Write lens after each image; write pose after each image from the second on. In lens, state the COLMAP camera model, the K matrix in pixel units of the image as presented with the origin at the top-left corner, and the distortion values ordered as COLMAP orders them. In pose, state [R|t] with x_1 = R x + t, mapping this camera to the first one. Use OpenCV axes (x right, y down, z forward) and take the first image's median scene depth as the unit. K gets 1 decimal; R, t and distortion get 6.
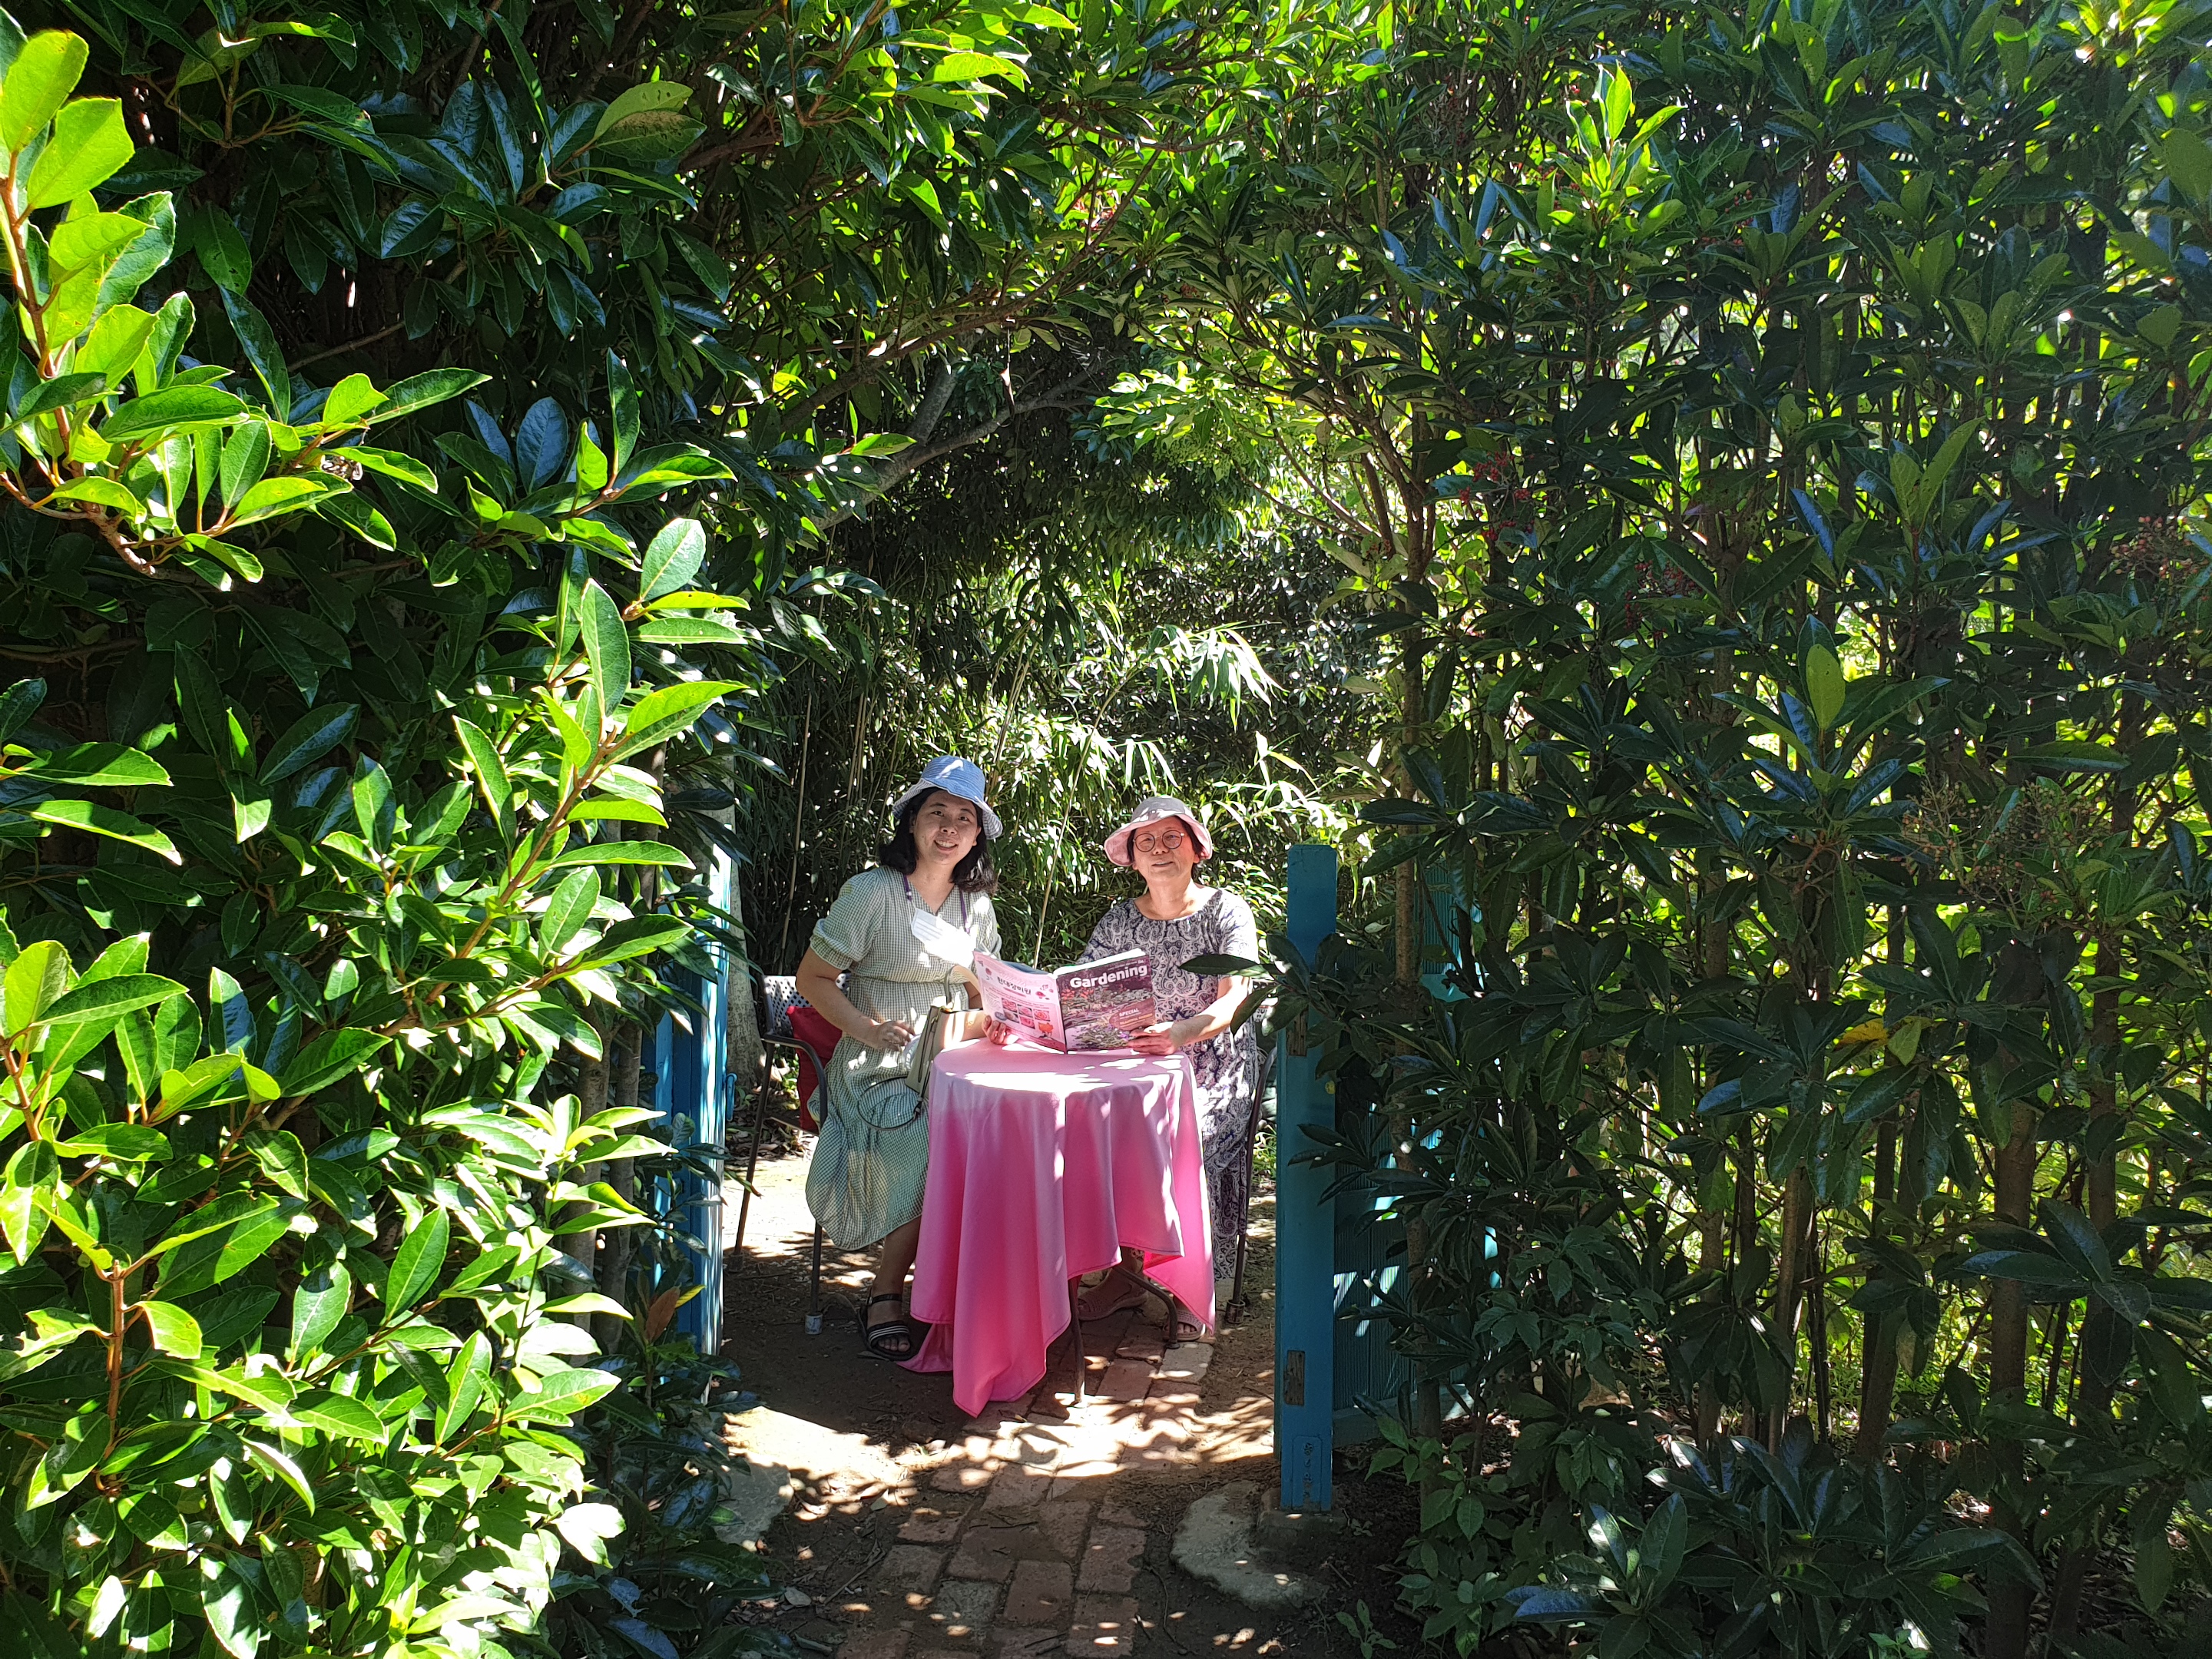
lens RADIAL K [[1681.4, 0, 1109.0], [0, 1681.4, 838.3], [0, 0, 1]] dist [0.010752, 0.001482]
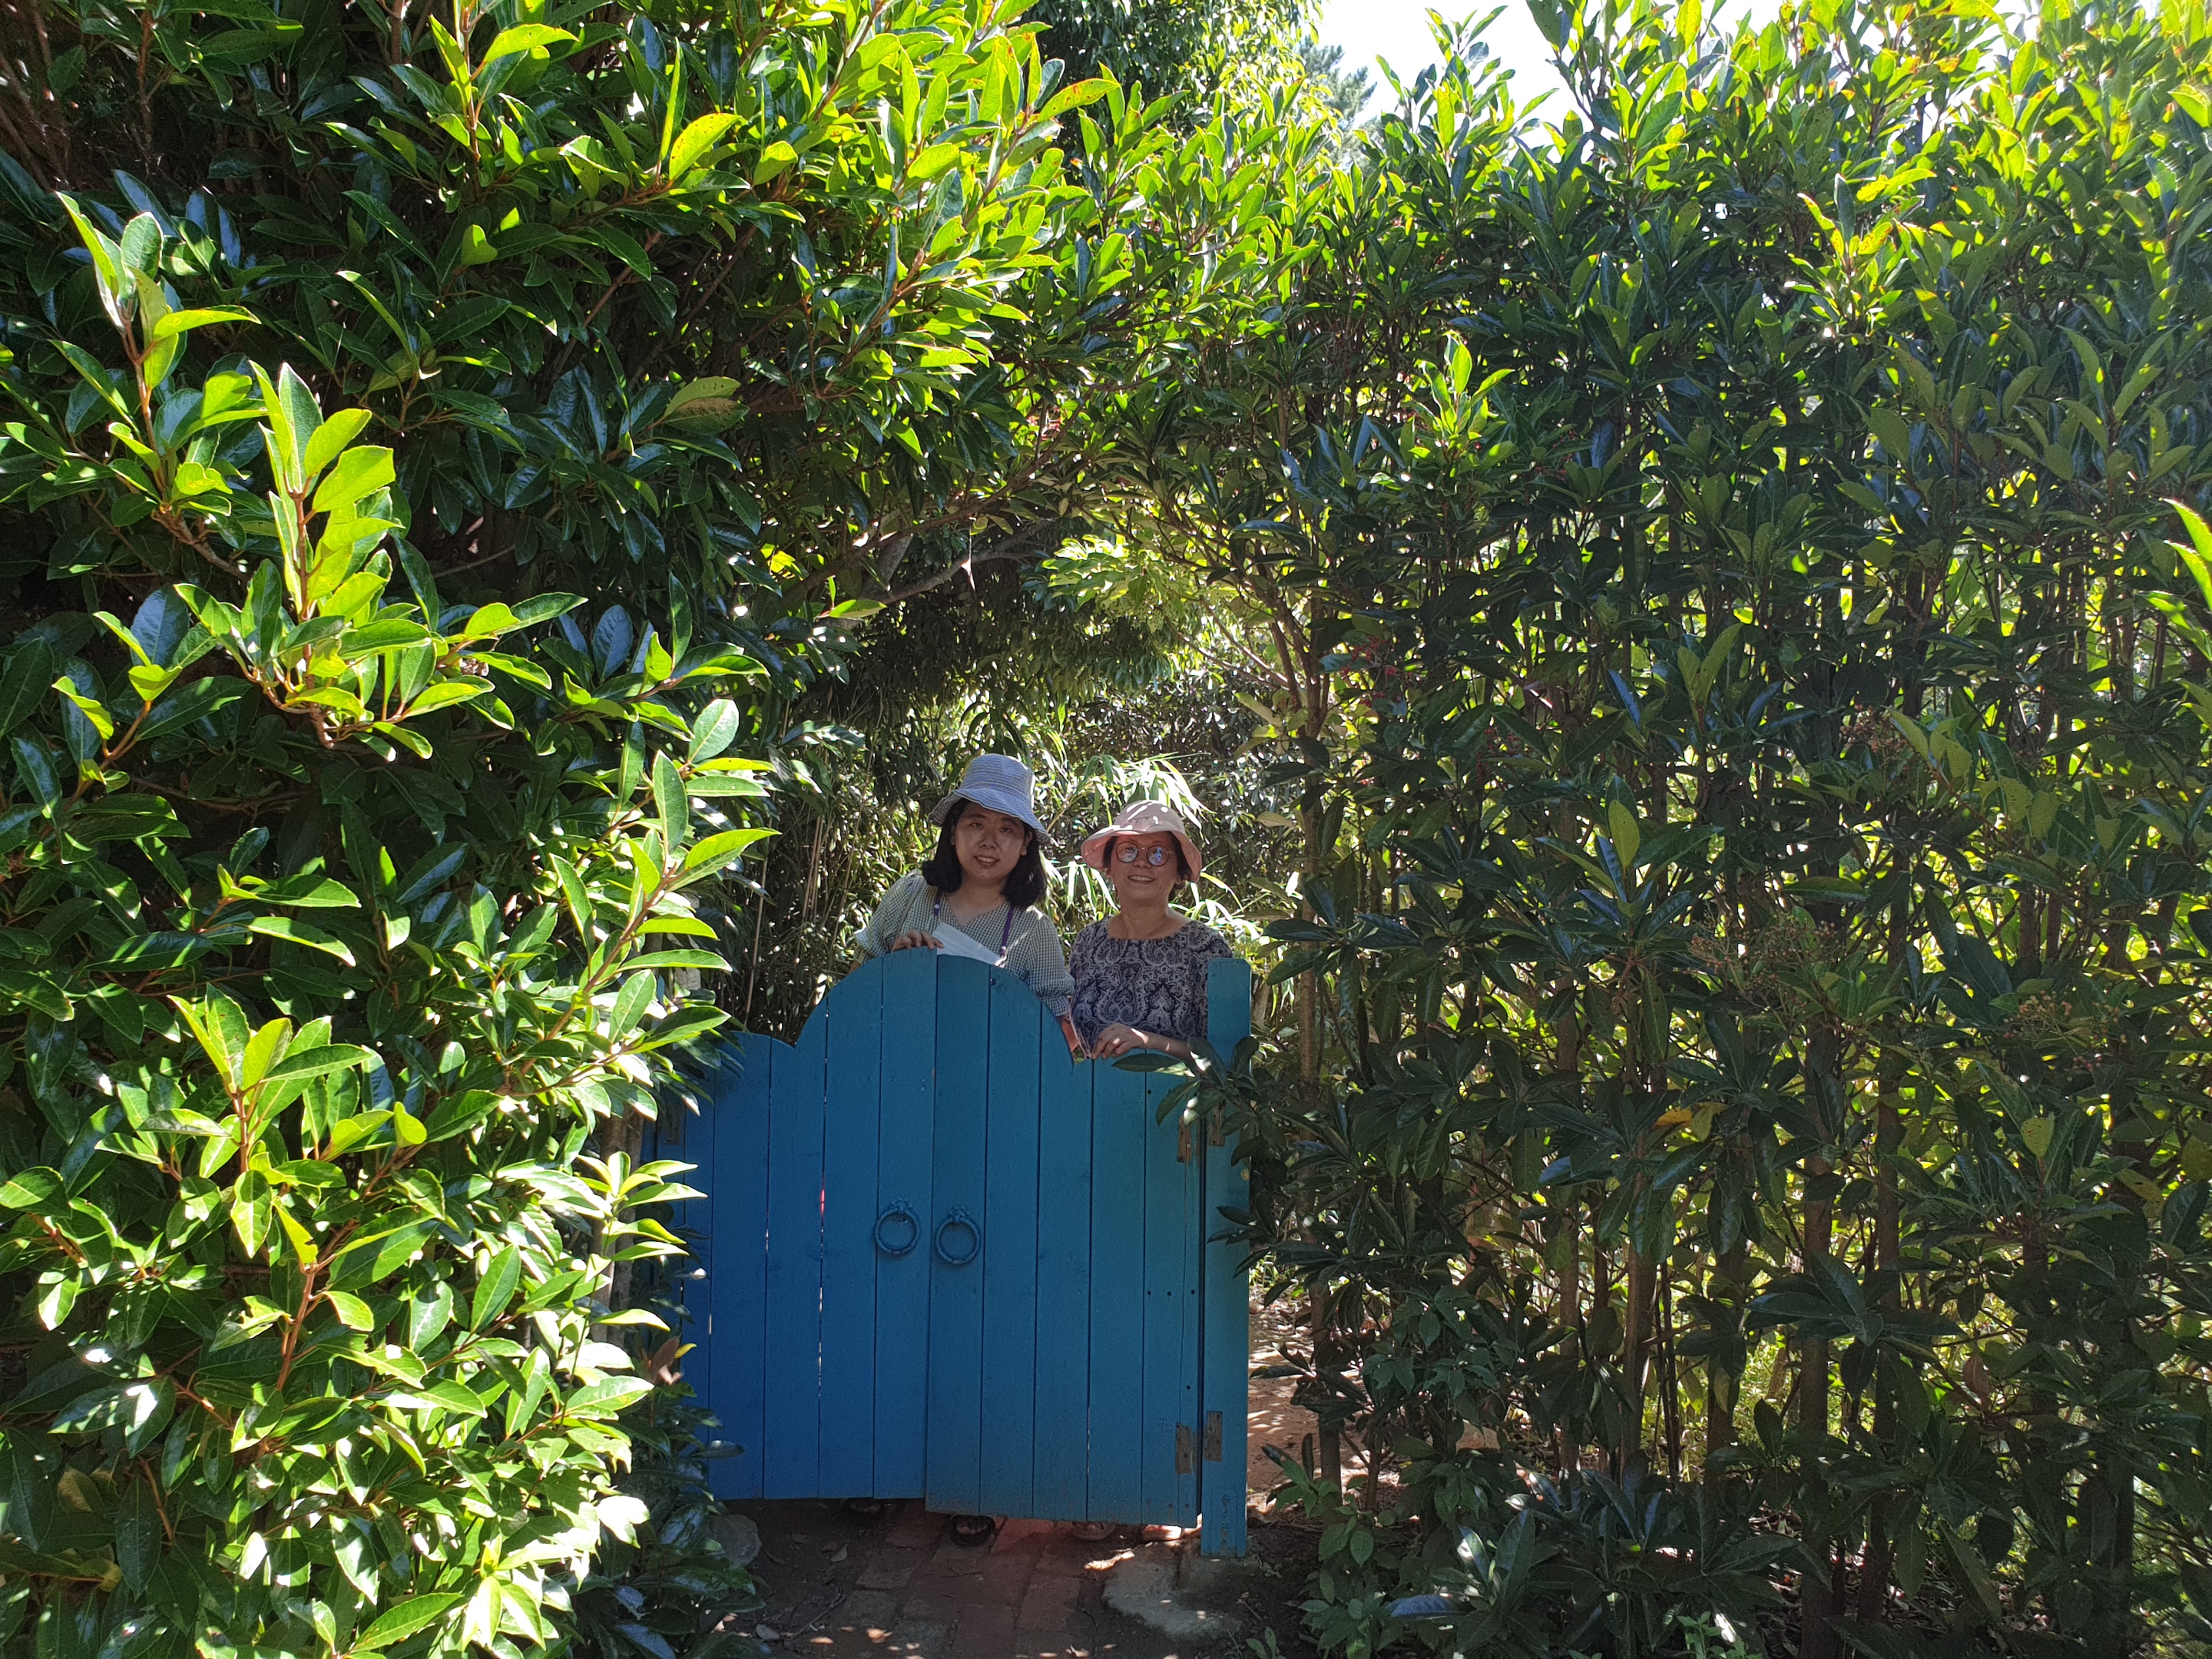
lens RADIAL K [[1681.4, 0, 1108.7], [0, 1681.4, 847.3], [0, 0, 1]] dist [0.010752, 0.001482]
pose [[0.999431, 0.007256, 0.032936, 0.001025], [-0.005115, 0.997897, -0.064617, 0.003438], [-0.033336, 0.064412, 0.997366, -0.228728]]
